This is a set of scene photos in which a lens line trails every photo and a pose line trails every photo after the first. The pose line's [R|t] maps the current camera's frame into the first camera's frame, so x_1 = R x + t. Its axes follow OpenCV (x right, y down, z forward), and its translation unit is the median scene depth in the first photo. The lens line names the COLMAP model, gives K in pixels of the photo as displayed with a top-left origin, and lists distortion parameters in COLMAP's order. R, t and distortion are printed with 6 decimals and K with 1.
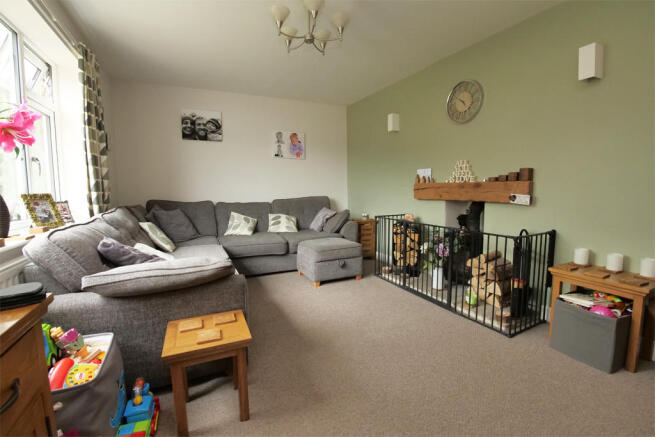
lens RADIAL K [[289.9, 0, 327.5], [0, 289.9, 218.5], [0, 0, 1]] dist [-0.039939, 0.000529]
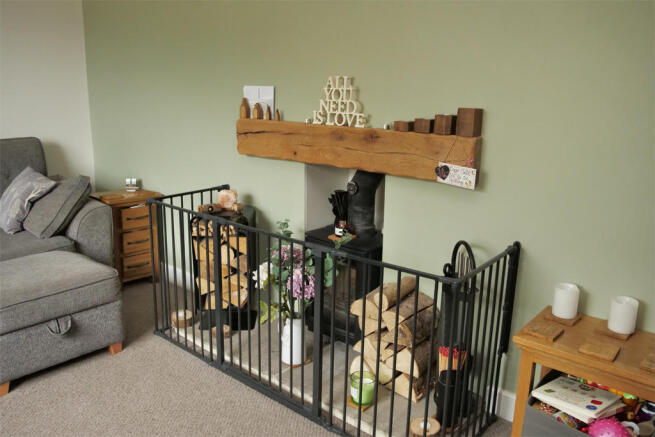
lens RADIAL K [[551.4, 0, 327.5], [0, 551.4, 218.5], [0, 0, 1]] dist [-0.094563, 0.003974]
pose [[0.909838, -0.062339, 0.410254, 0.091845], [0.011615, 0.992090, 0.124989, -0.089047], [-0.414801, -0.108955, 0.903366, 0.218679]]
